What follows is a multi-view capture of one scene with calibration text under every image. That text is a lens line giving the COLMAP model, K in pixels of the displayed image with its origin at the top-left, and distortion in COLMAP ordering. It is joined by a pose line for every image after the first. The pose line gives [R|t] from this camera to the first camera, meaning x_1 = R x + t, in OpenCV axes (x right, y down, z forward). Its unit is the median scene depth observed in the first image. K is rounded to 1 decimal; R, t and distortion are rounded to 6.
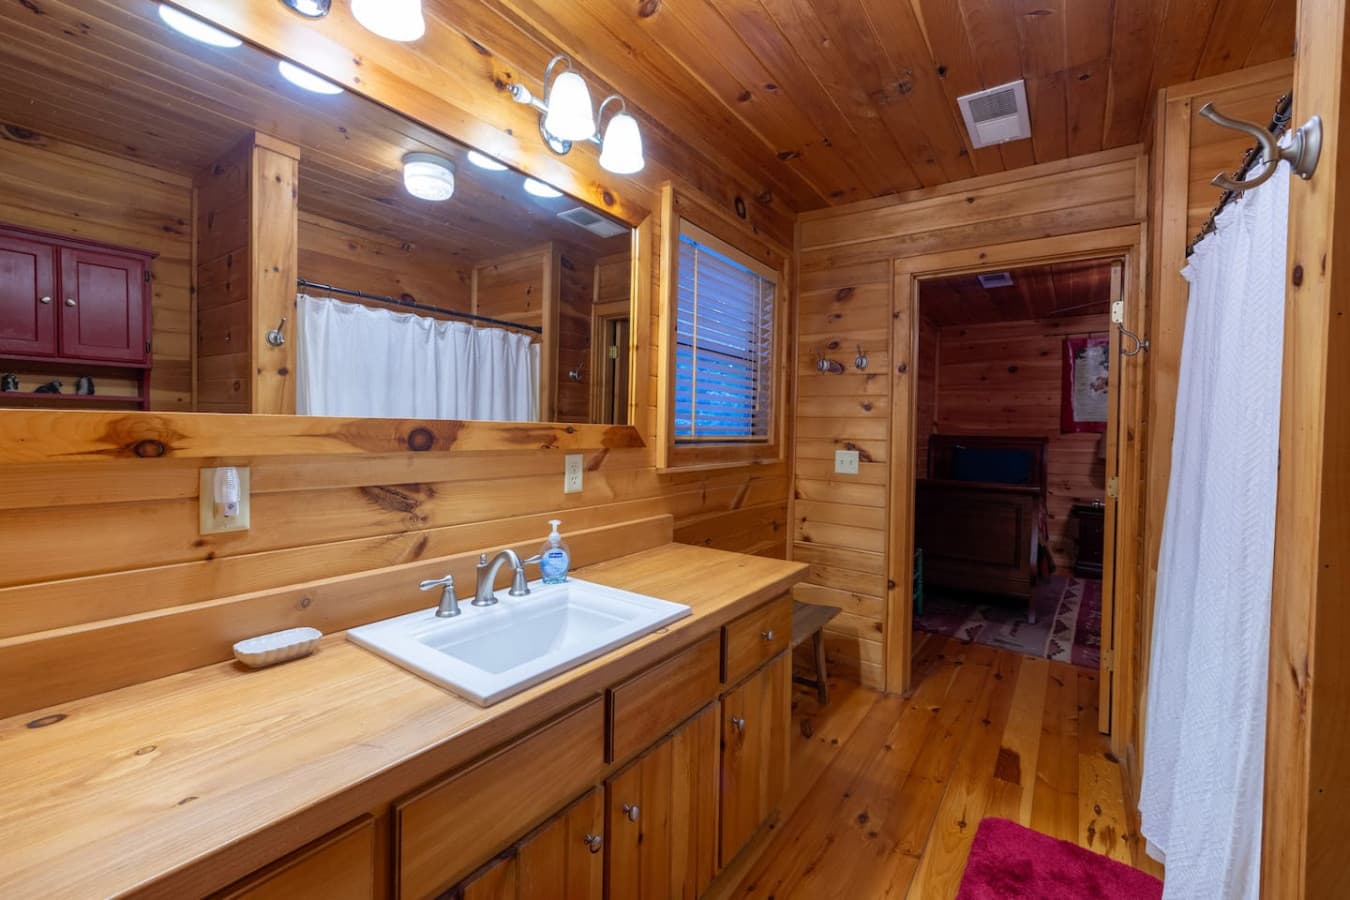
lens RADIAL K [[568.7, 0, 671.1], [0, 568.7, 442.3], [0, 0, 1]] dist [0.000074, -0.000405]
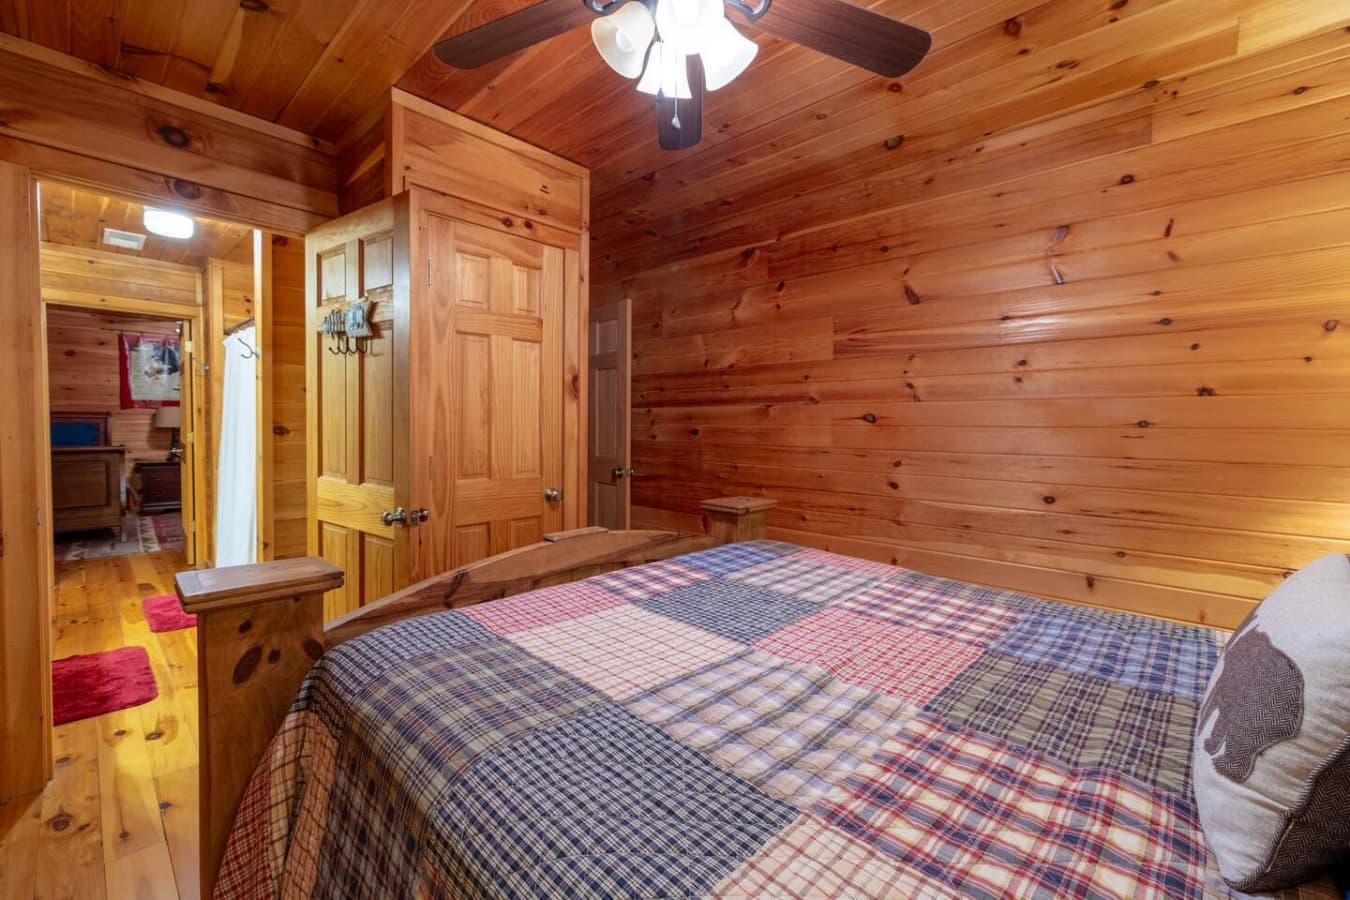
lens RADIAL K [[568.7, 0, 672.0], [0, 568.7, 440.2], [0, 0, 1]] dist [0.000074, -0.000405]
pose [[0.140525, -0.048951, 0.988866, -0.649169], [0.009440, 0.998798, 0.048101, 0.008212], [-0.990032, 0.002575, 0.140818, -0.641568]]
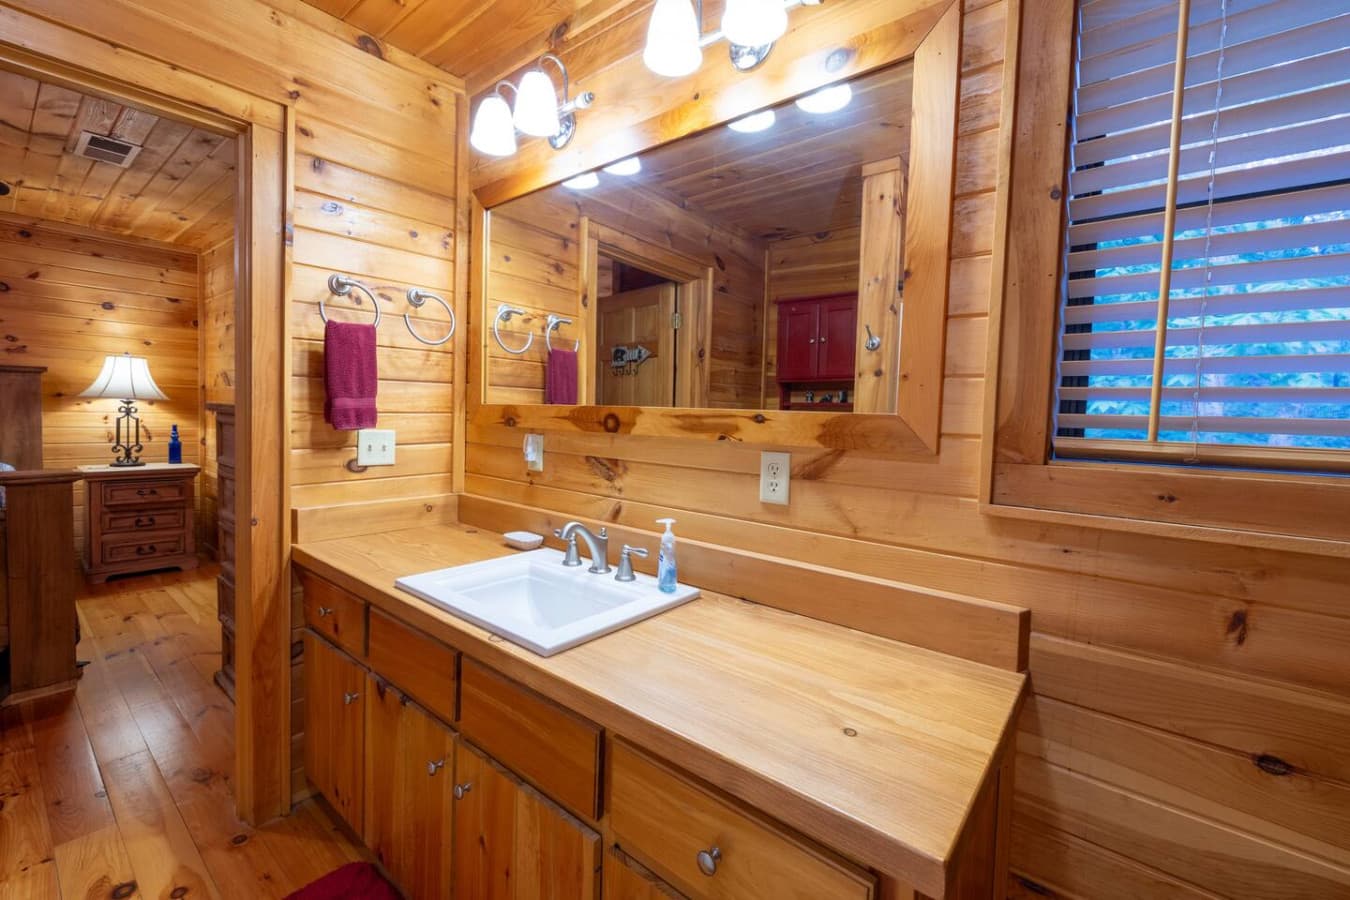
lens RADIAL K [[568.7, 0, 675.8], [0, 568.7, 445.4], [0, 0, 1]] dist [0.000074, -0.000405]
pose [[-0.068212, 0.034244, -0.997083, 0.568787], [-0.054850, 0.997771, 0.038020, -0.008274], [0.996162, 0.057283, -0.066182, 0.909466]]
